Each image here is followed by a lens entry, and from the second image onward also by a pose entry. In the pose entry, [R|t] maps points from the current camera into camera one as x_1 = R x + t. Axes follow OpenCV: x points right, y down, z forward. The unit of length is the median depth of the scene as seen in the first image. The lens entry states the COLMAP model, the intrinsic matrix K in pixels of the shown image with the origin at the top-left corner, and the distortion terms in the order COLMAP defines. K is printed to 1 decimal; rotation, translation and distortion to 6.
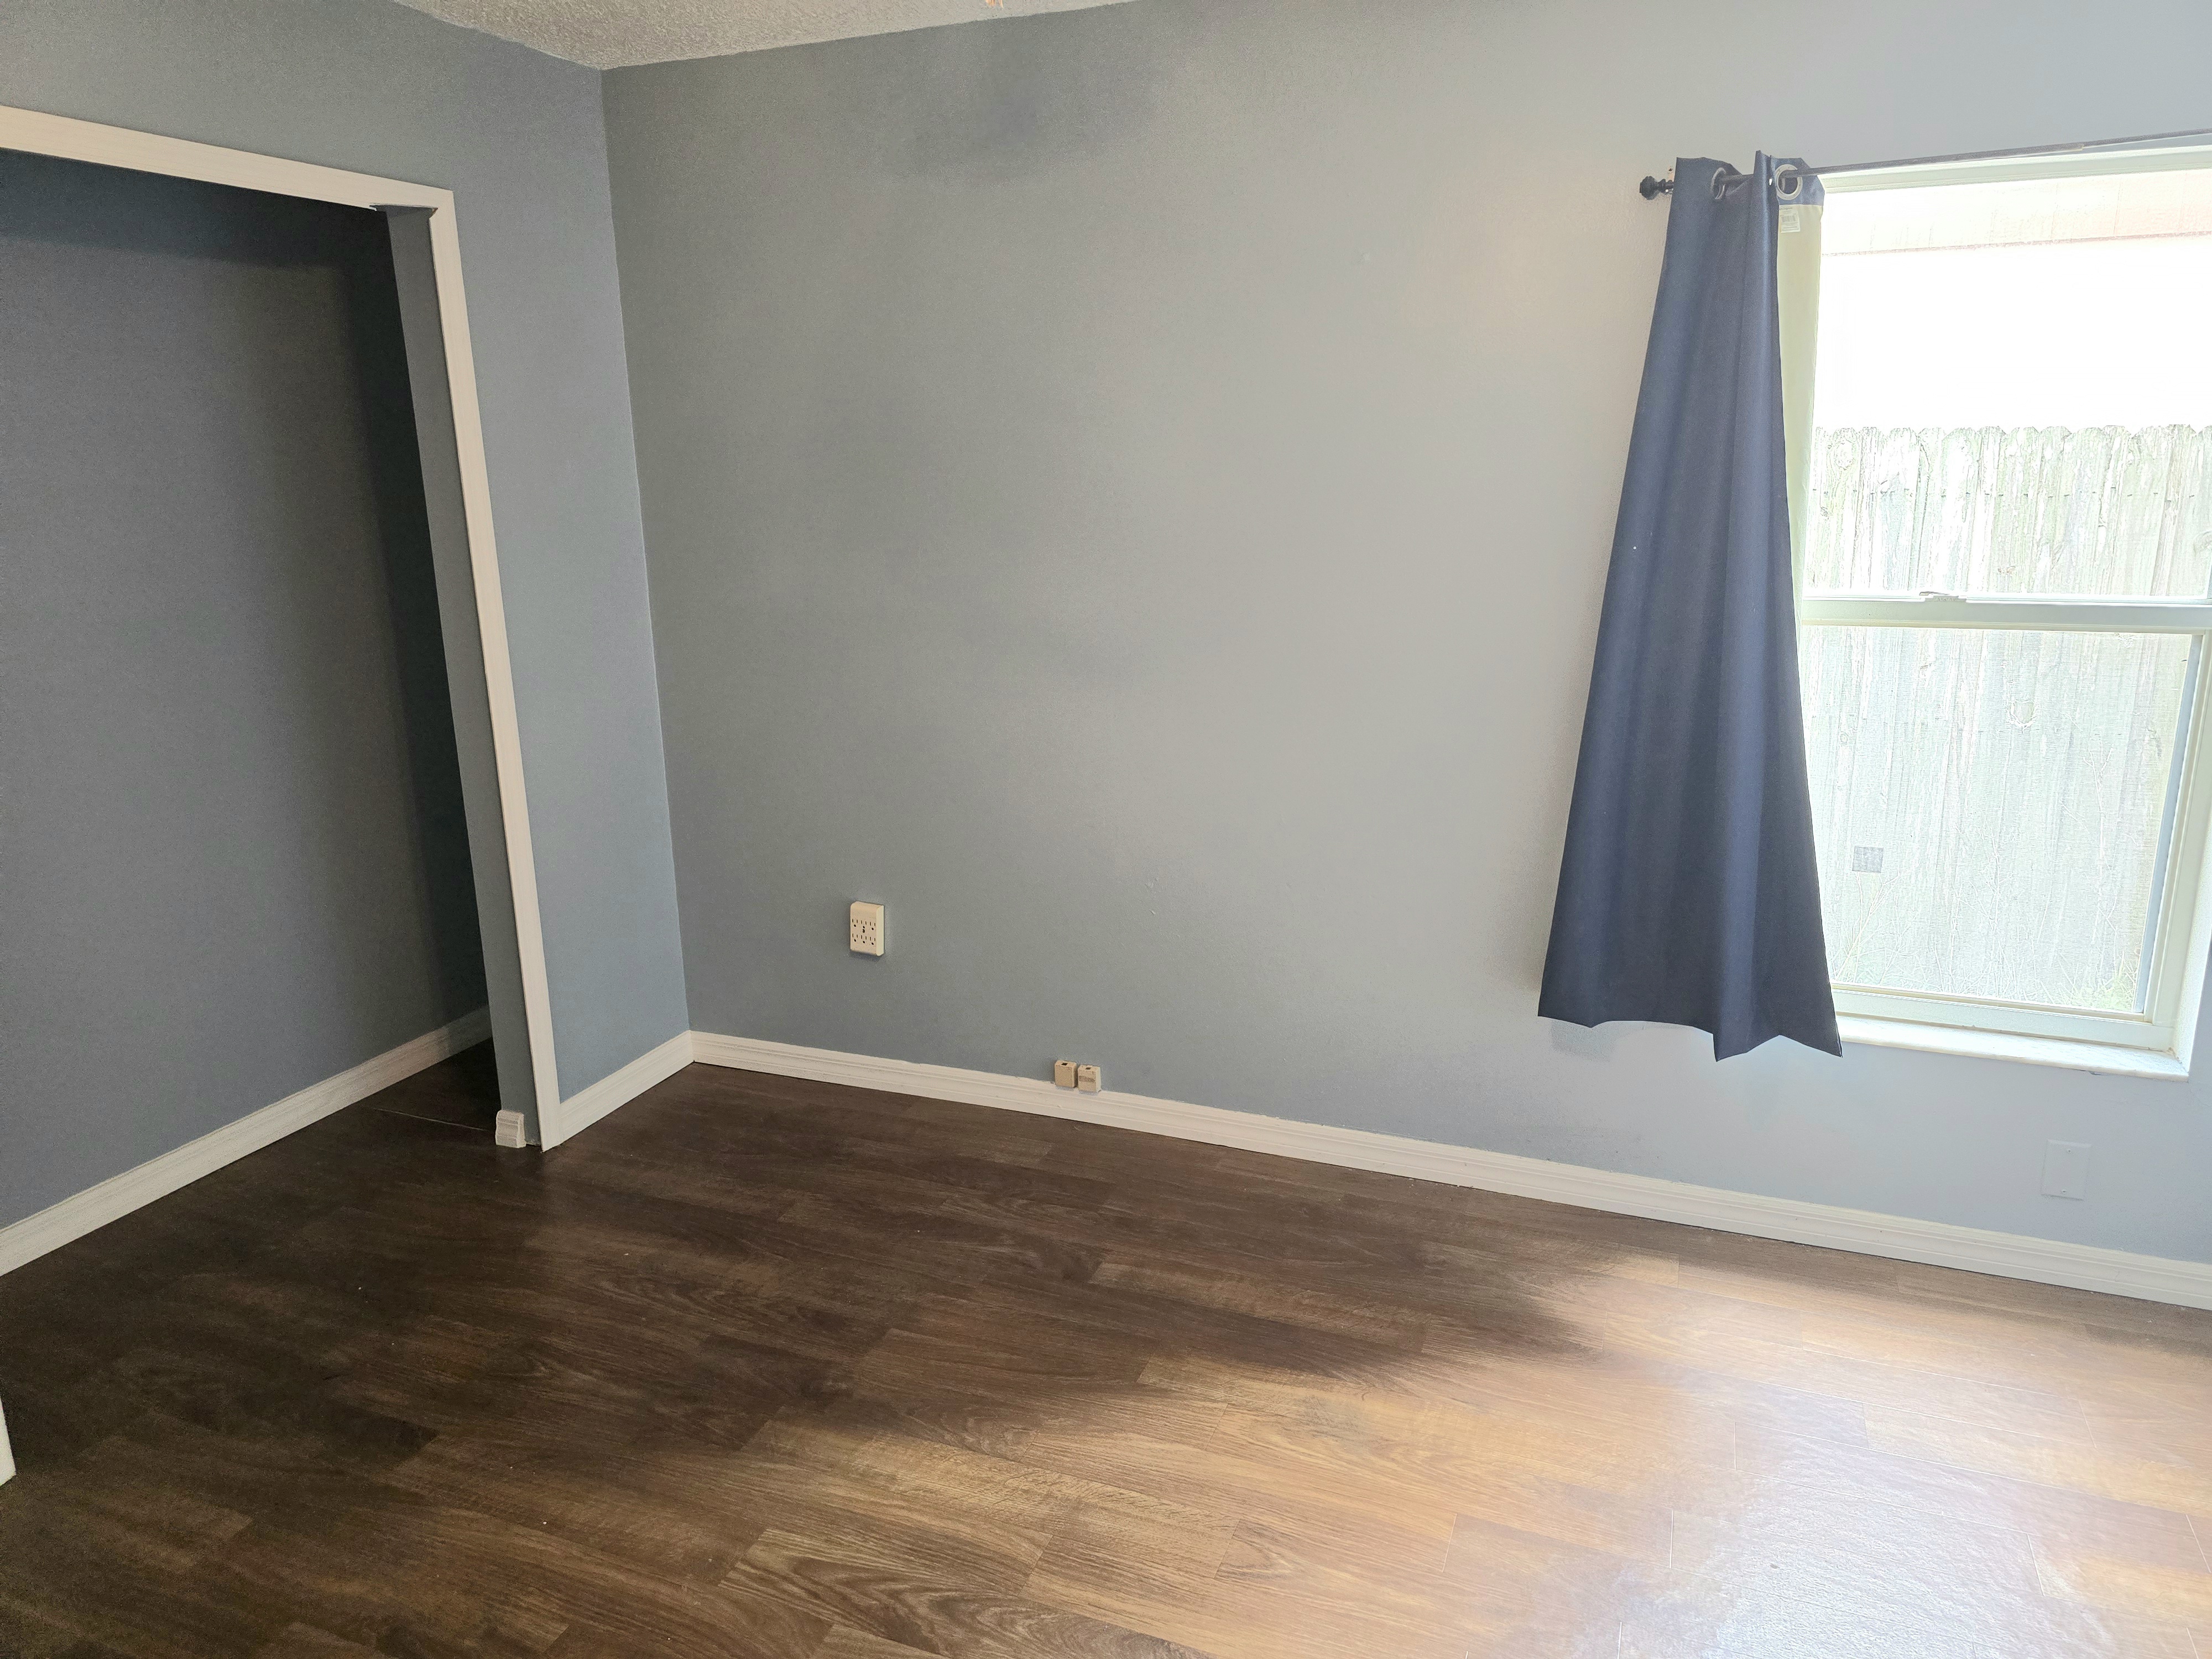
lens RADIAL K [[1517.2, 0, 1133.6], [0, 1517.2, 813.0], [0, 0, 1]] dist [0.075990, -0.101933]
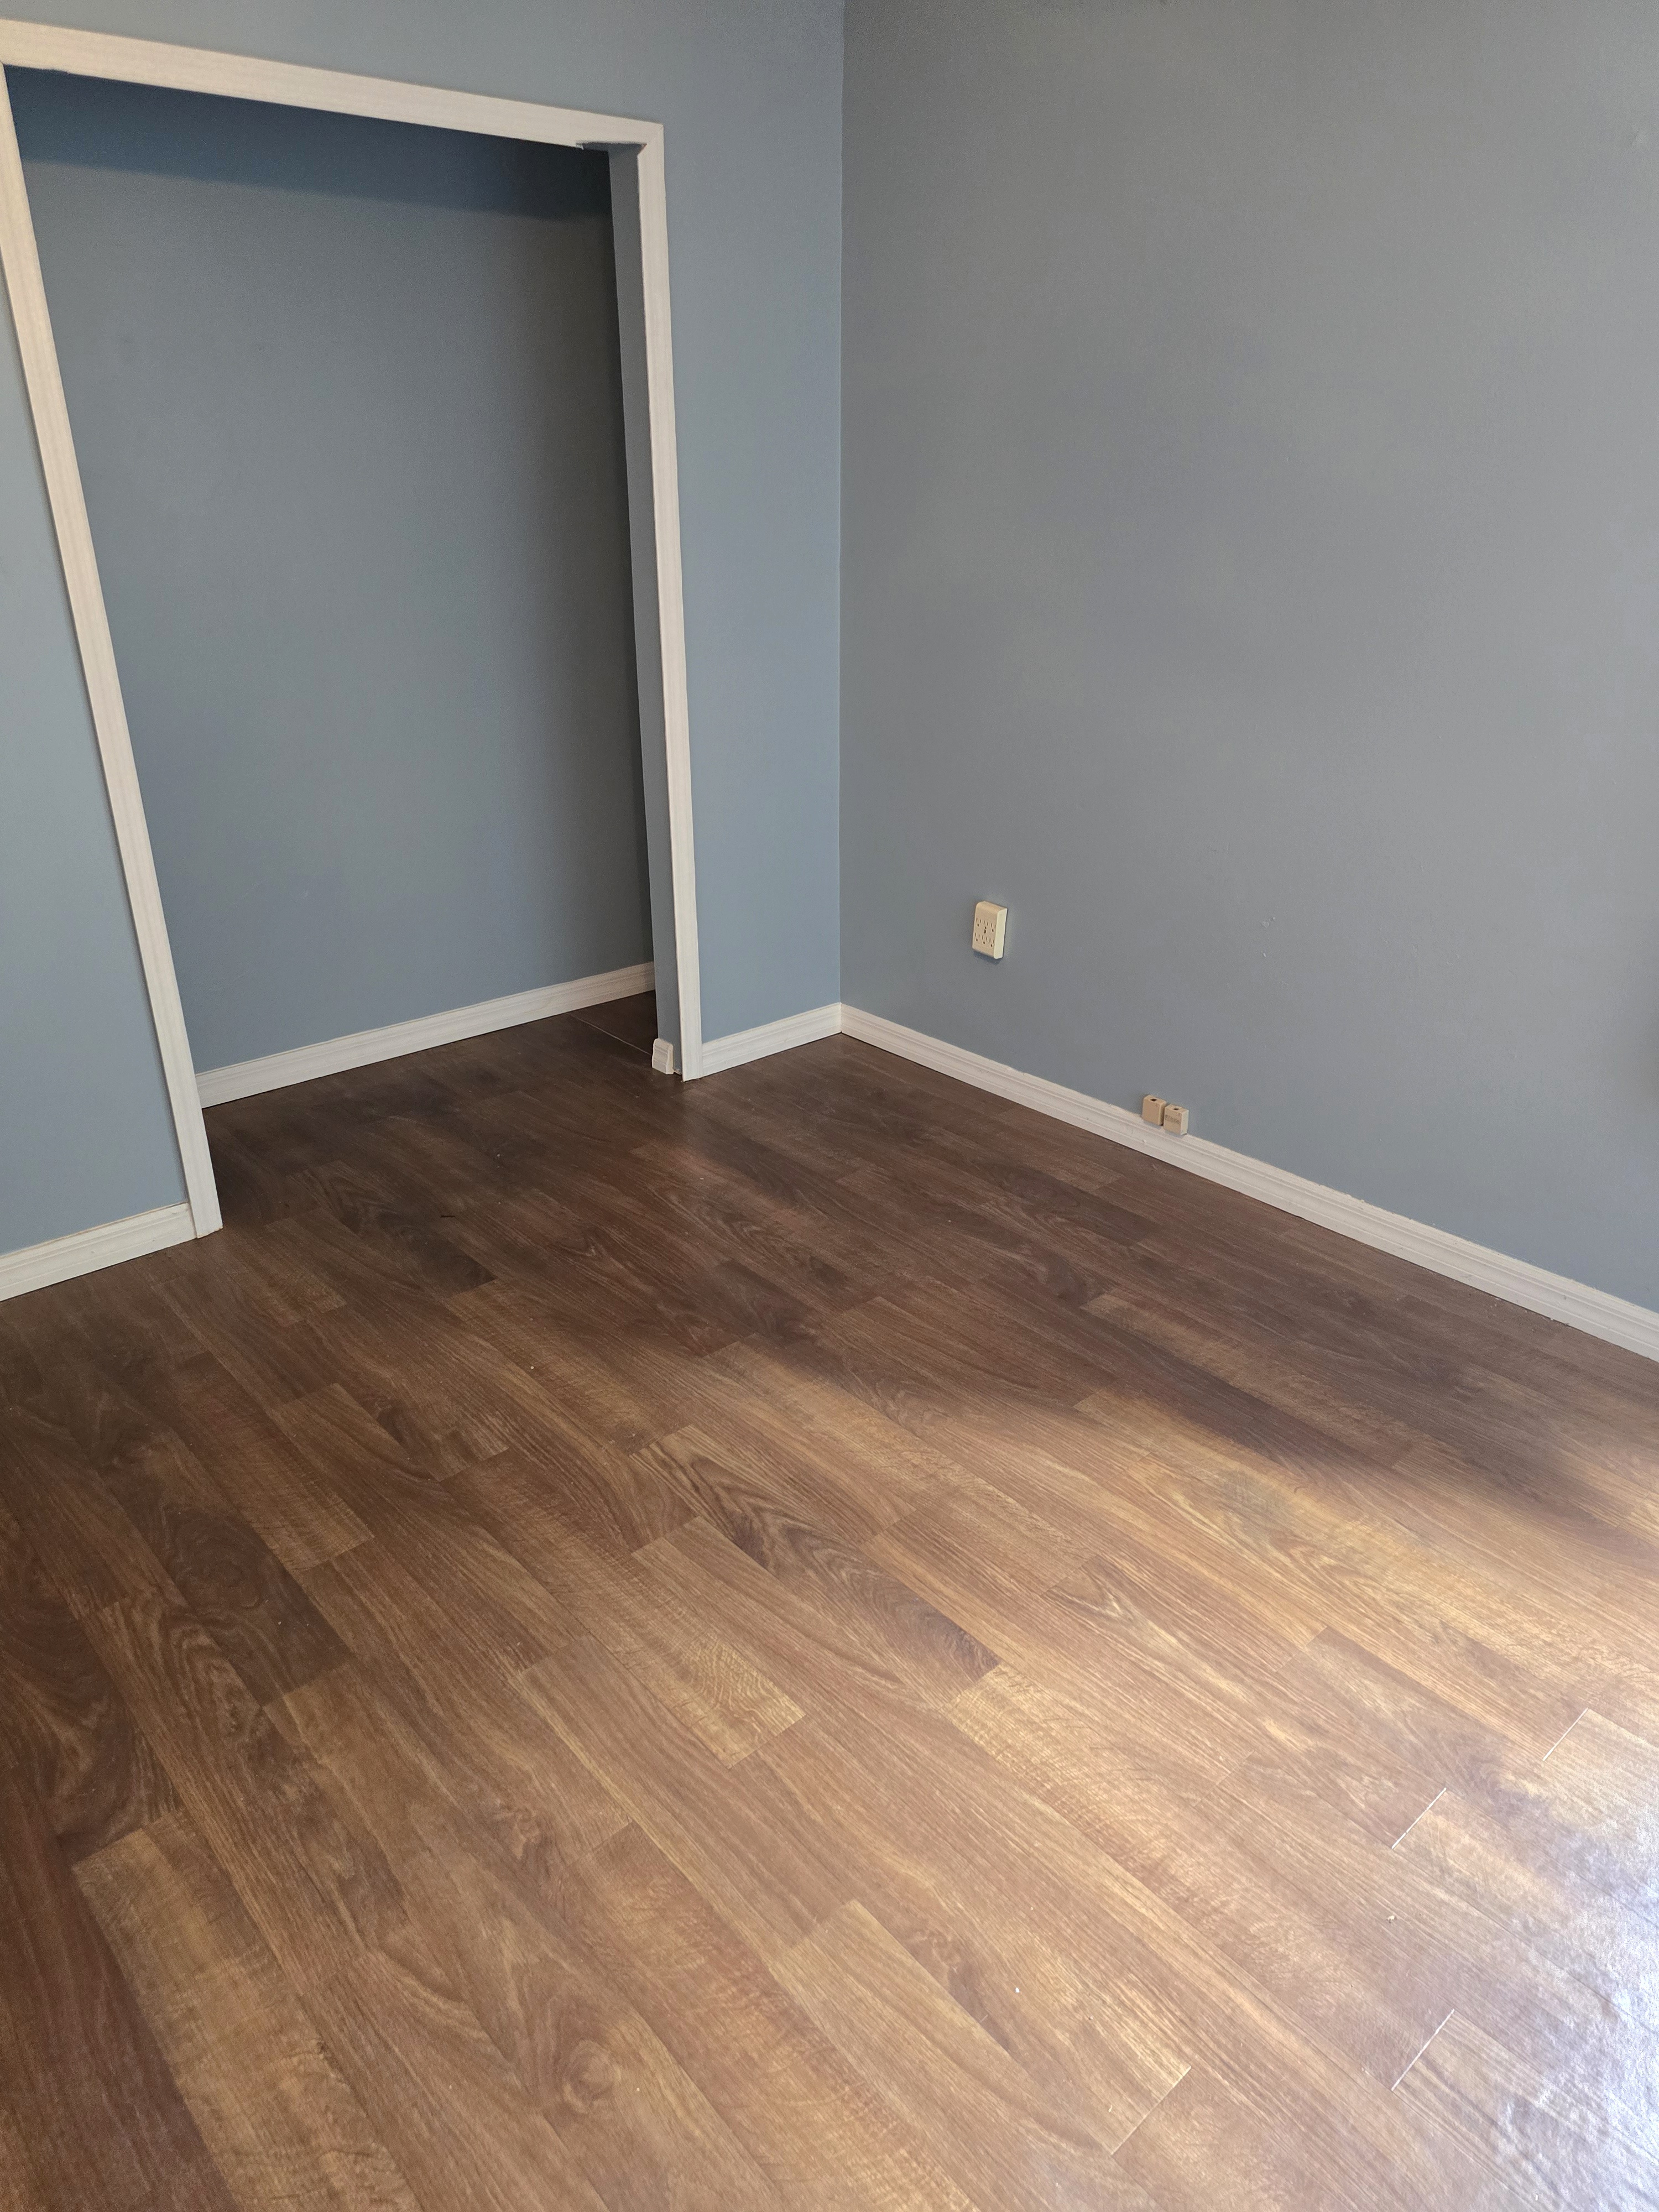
lens RADIAL K [[1491.6, 0, 832.6], [0, 1491.6, 1118.9], [0, 0, 1]] dist [0.064004, -0.053320]
pose [[0.891356, 0.202944, -0.405337, 0.213788], [-0.125603, 0.969746, 0.209324, 0.005121], [0.435555, -0.135671, 0.889879, 0.085965]]
